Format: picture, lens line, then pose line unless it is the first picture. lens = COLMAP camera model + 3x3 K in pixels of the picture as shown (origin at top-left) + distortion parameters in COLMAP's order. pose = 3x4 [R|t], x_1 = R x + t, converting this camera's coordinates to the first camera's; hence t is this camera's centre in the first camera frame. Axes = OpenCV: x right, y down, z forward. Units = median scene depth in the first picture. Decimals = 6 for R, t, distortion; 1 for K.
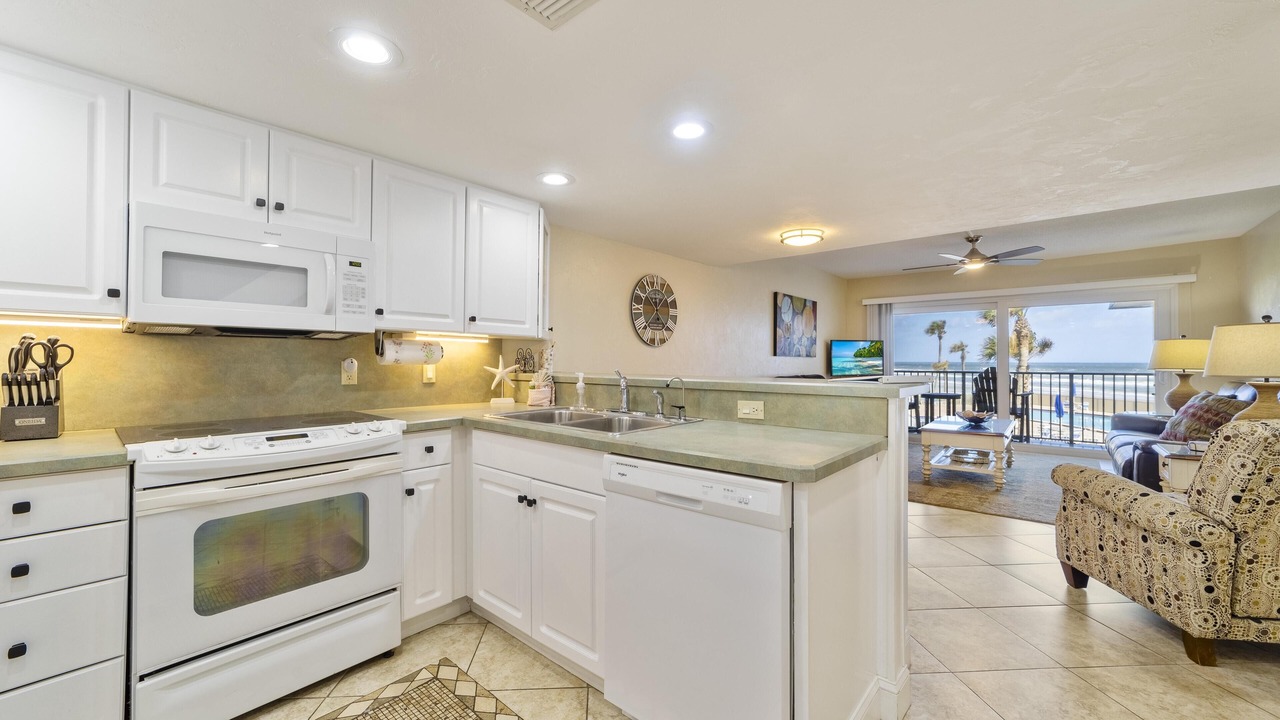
lens RADIAL K [[501.7, 0, 629.3], [0, 501.7, 356.4], [0, 0, 1]] dist [-0.010560, 0.003700]
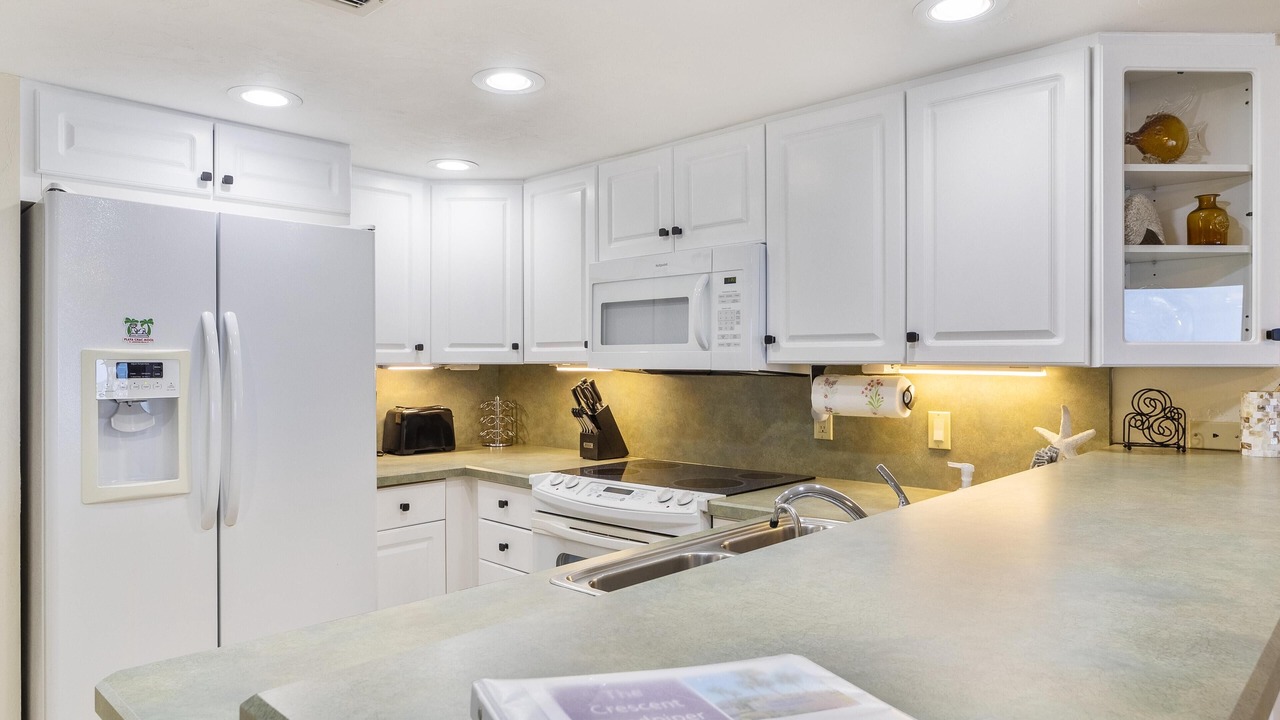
lens RADIAL K [[807.7, 0, 628.4], [0, 807.7, 364.5], [0, 0, 1]] dist [-0.010939, -0.000884]
pose [[-0.044444, 0.003549, -0.999006, 0.647285], [0.011664, 0.999927, 0.003034, -0.061277], [0.998944, -0.011518, -0.044482, 0.865507]]
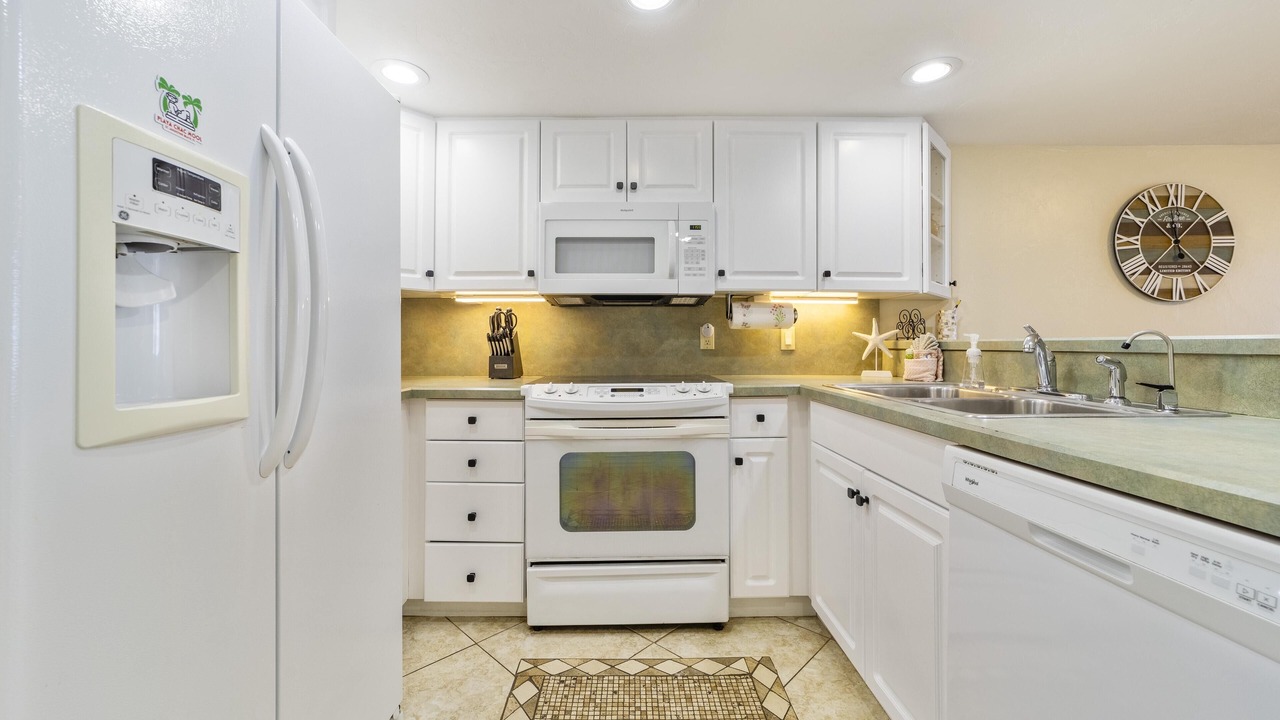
lens RADIAL K [[501.7, 0, 629.2], [0, 501.7, 338.6], [0, 0, 1]] dist [-0.010560, 0.003700]
pose [[0.668778, -0.012261, -0.743361, 0.111669], [0.008110, 0.999925, -0.009196, 0.047171], [0.743418, 0.000121, 0.668827, 0.211017]]
